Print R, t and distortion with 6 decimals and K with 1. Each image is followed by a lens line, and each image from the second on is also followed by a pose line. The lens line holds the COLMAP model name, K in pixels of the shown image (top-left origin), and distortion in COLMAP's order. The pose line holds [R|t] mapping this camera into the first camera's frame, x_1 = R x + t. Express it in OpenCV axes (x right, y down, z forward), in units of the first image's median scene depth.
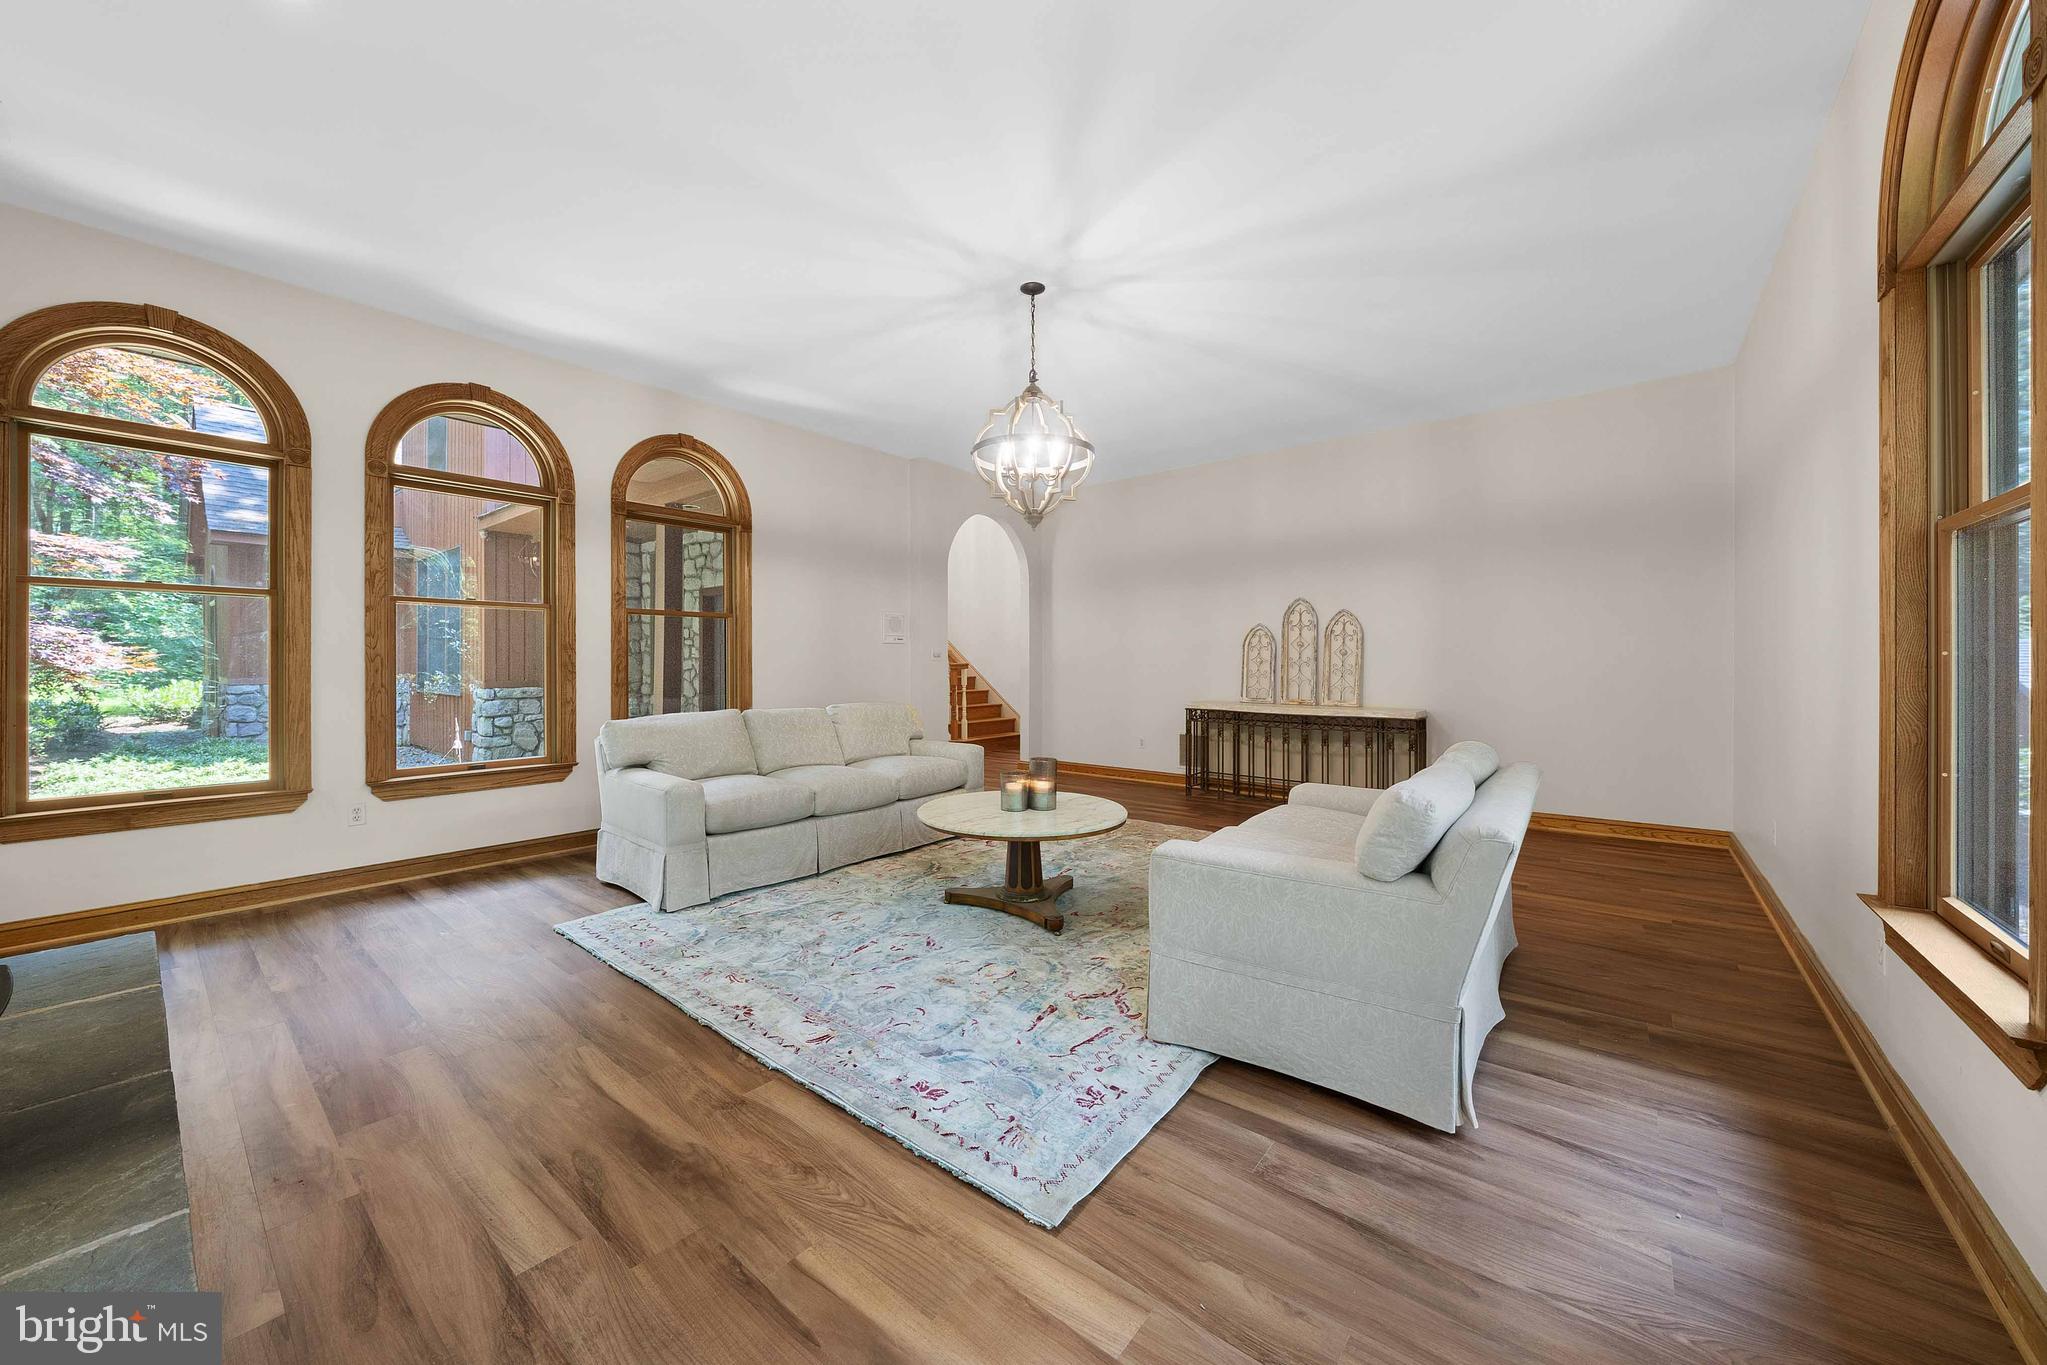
lens RADIAL K [[729.4, 0, 1022.1], [0, 729.4, 659.6], [0, 0, 1]] dist [-0.000191, -0.000009]
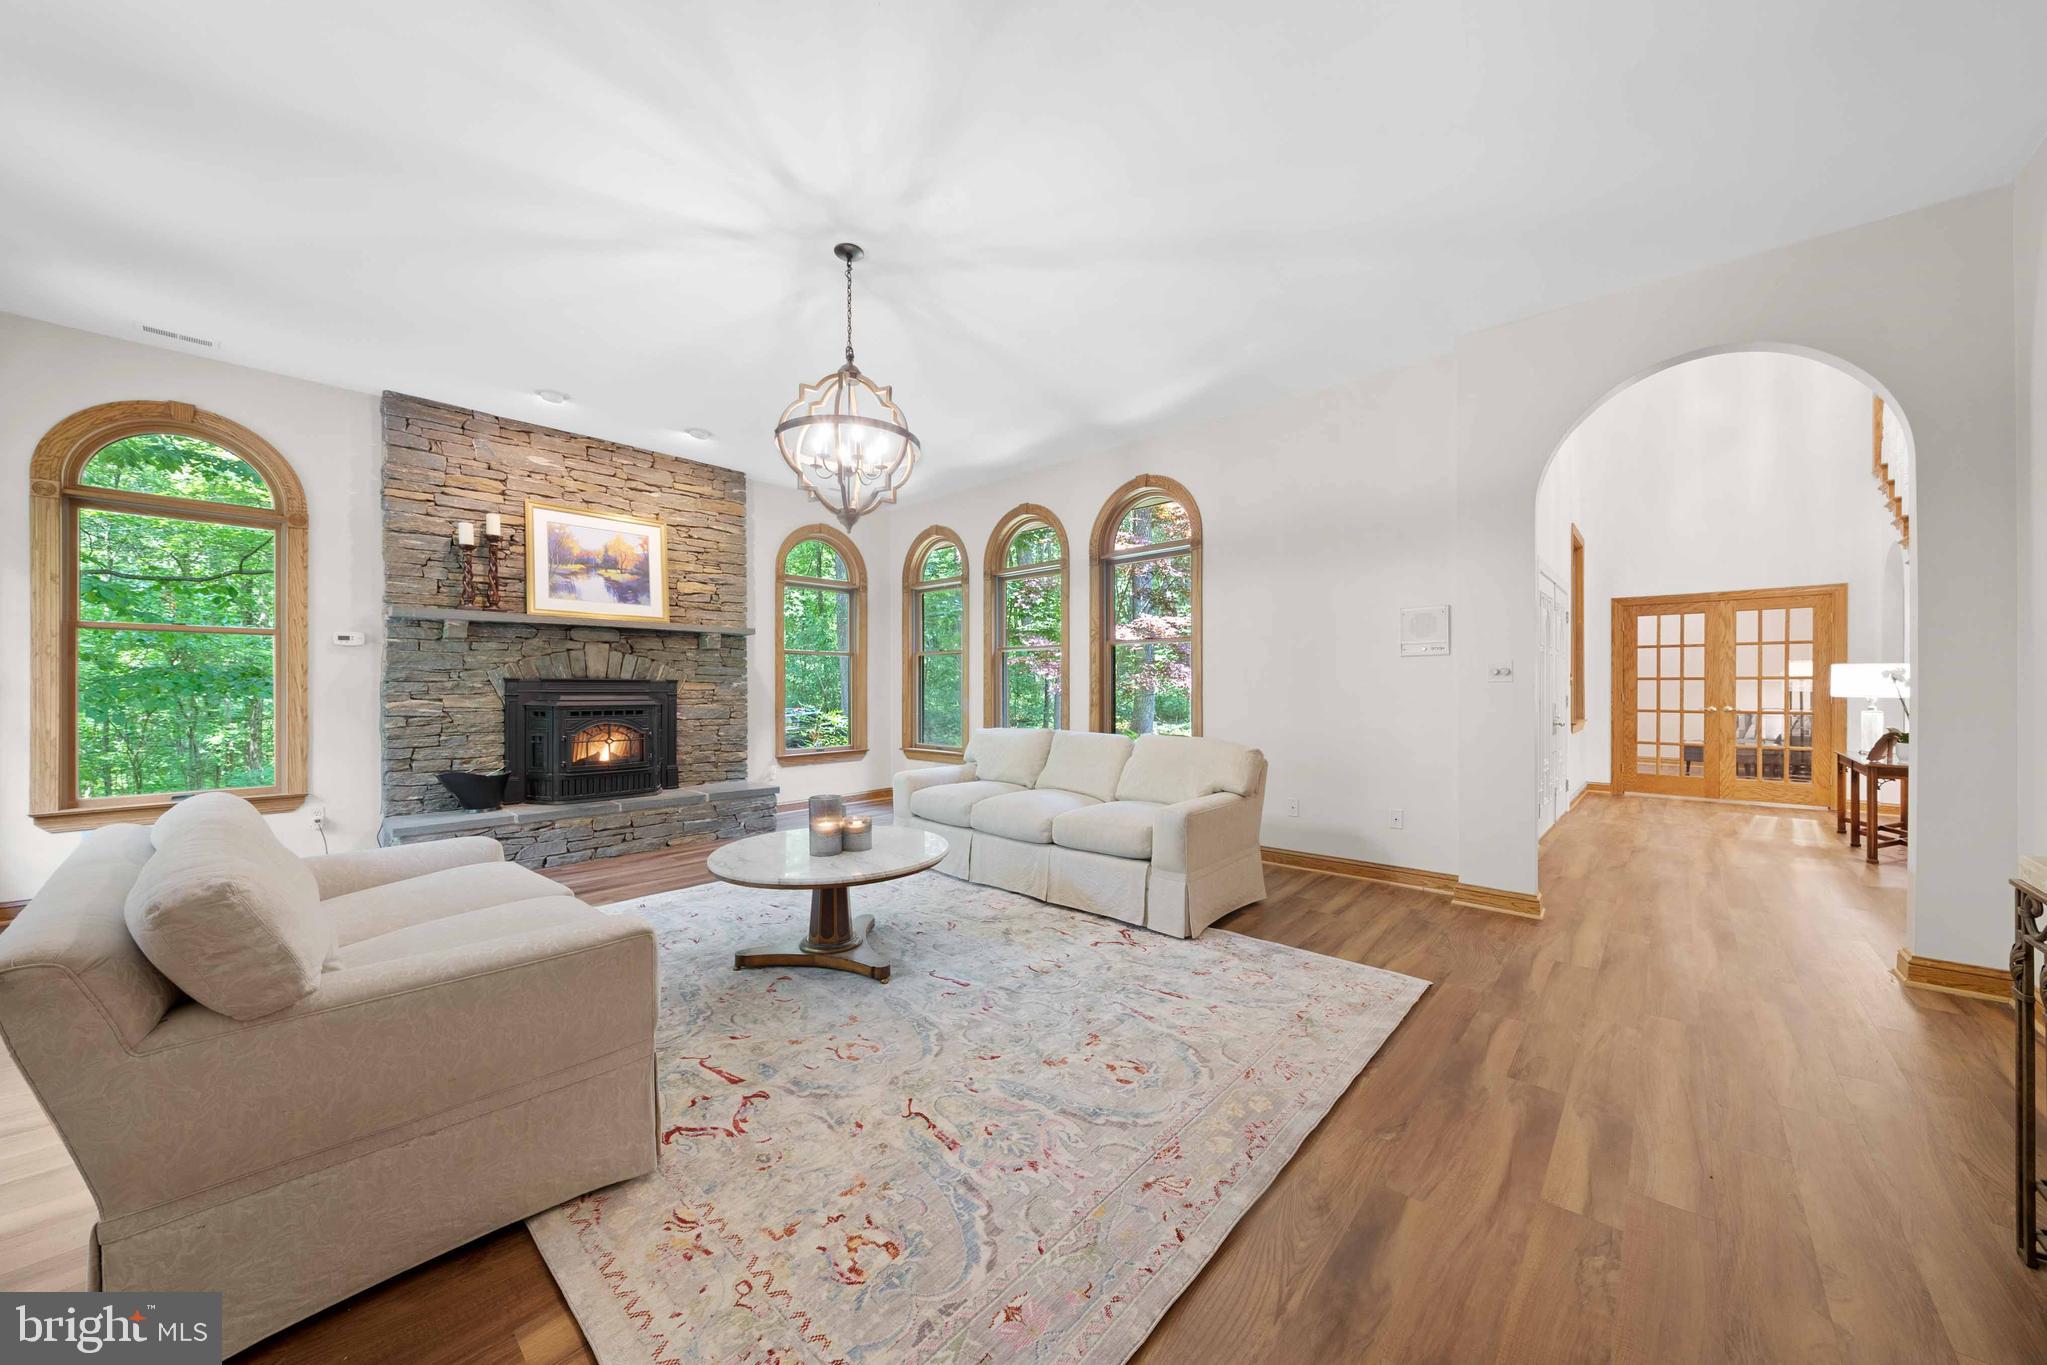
lens RADIAL K [[699.1, 0, 1033.0], [0, 699.1, 679.0], [0, 0, 1]] dist [-0.000021, -0.000005]
pose [[-0.058480, -0.007408, -0.998261, 0.769490], [0.001241, 0.999971, -0.007494, 0.001100], [0.998288, -0.001677, -0.058469, 1.181313]]
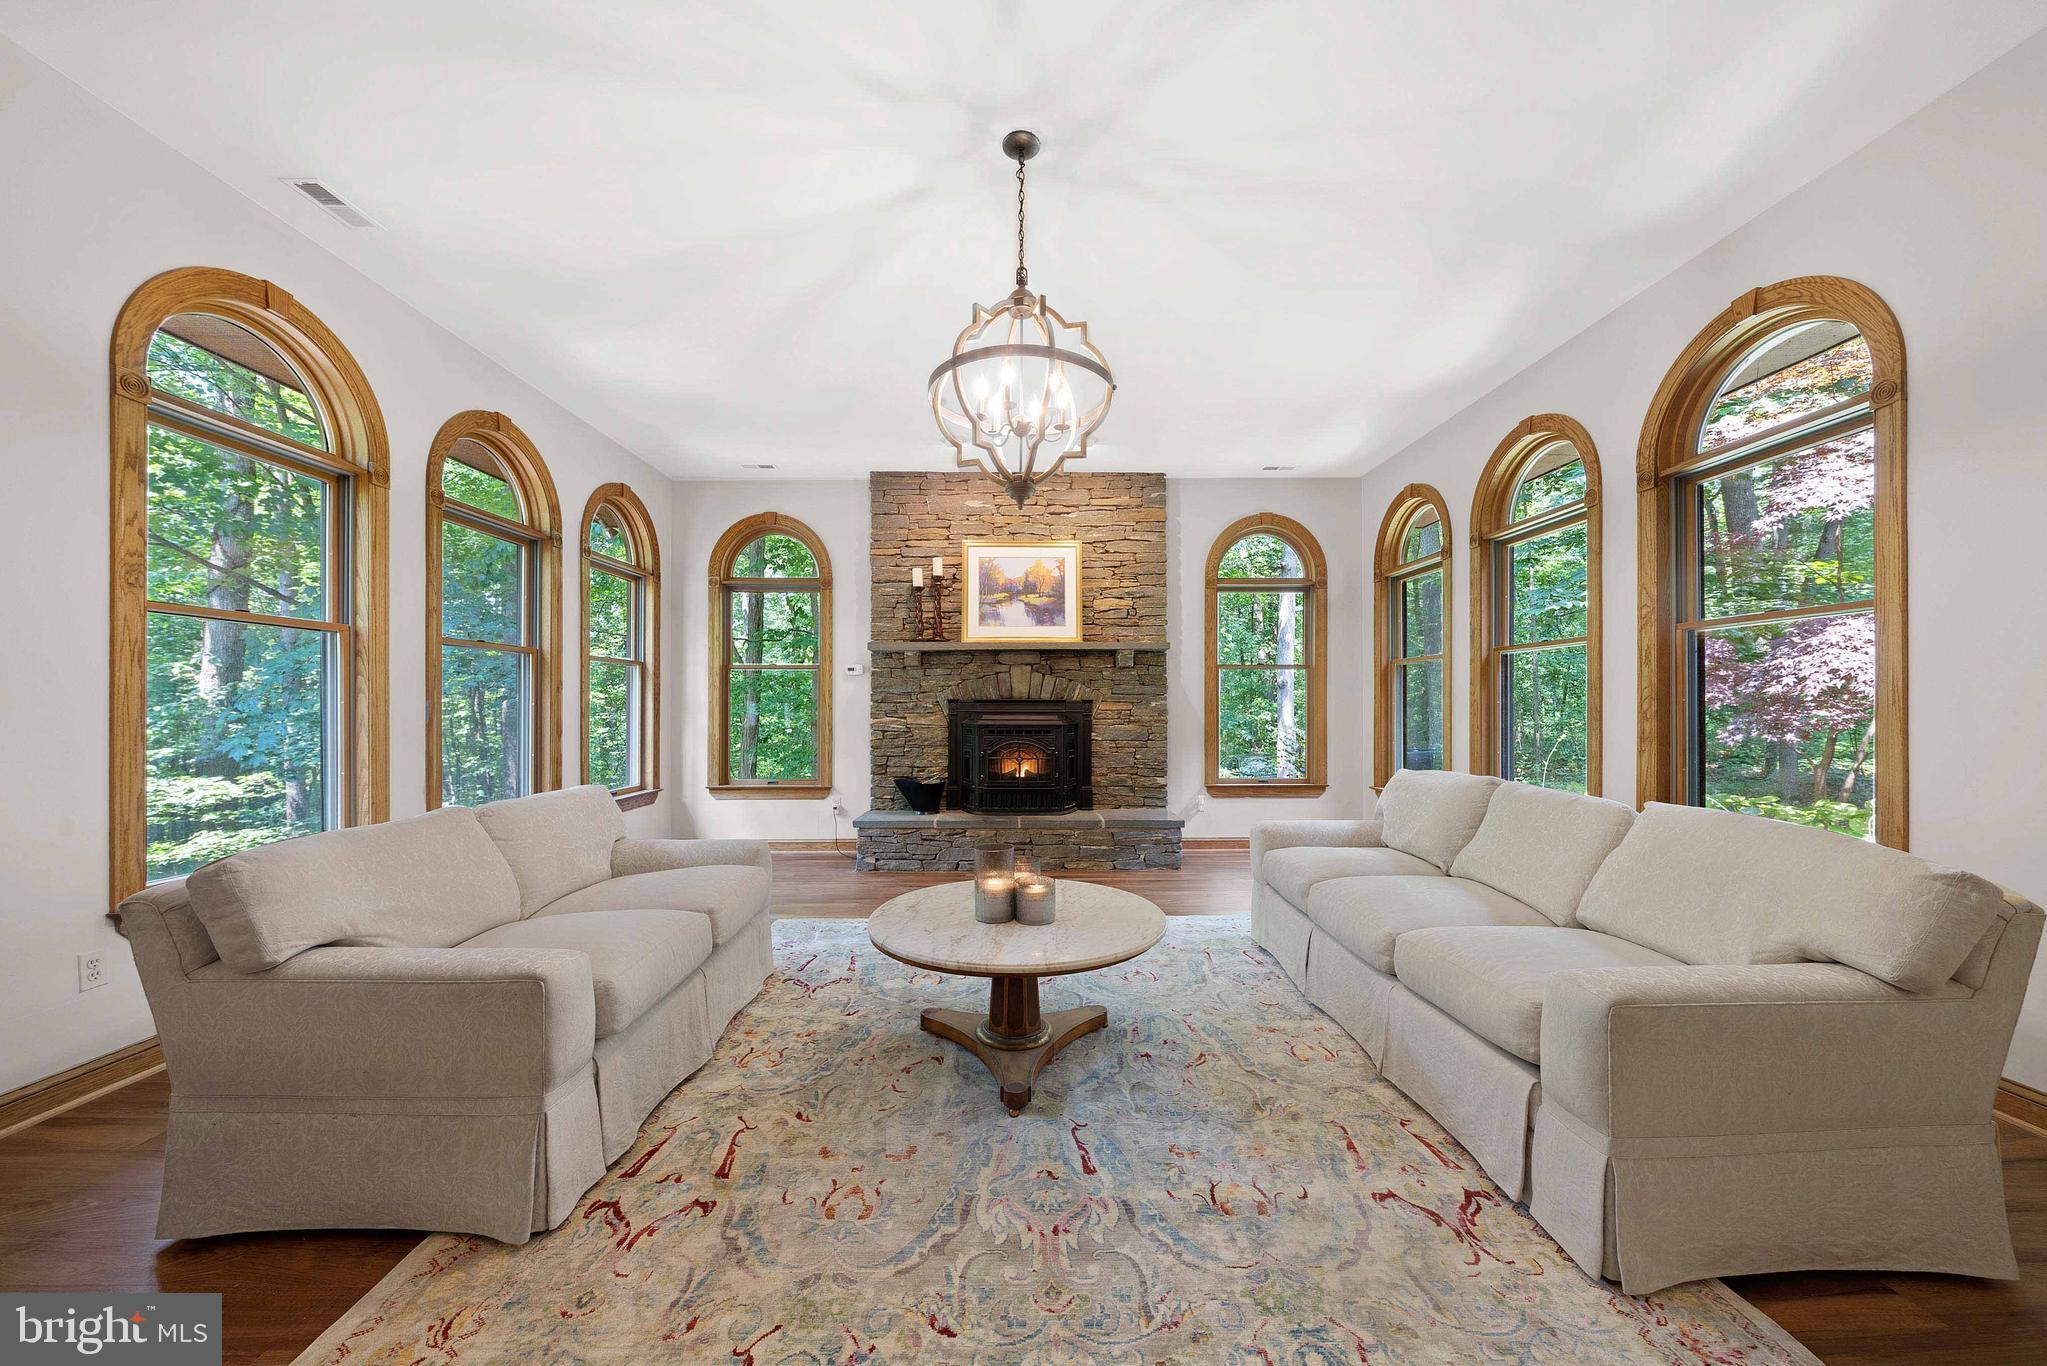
lens RADIAL K [[723.6, 0, 1026.9], [0, 723.6, 700.7], [0, 0, 1]] dist [-0.003080, -0.000184]
pose [[-0.766677, -0.000220, -0.642033, 0.404765], [0.003860, 0.999980, -0.004951, -0.000109], [0.642022, -0.006274, -0.766661, 1.406827]]
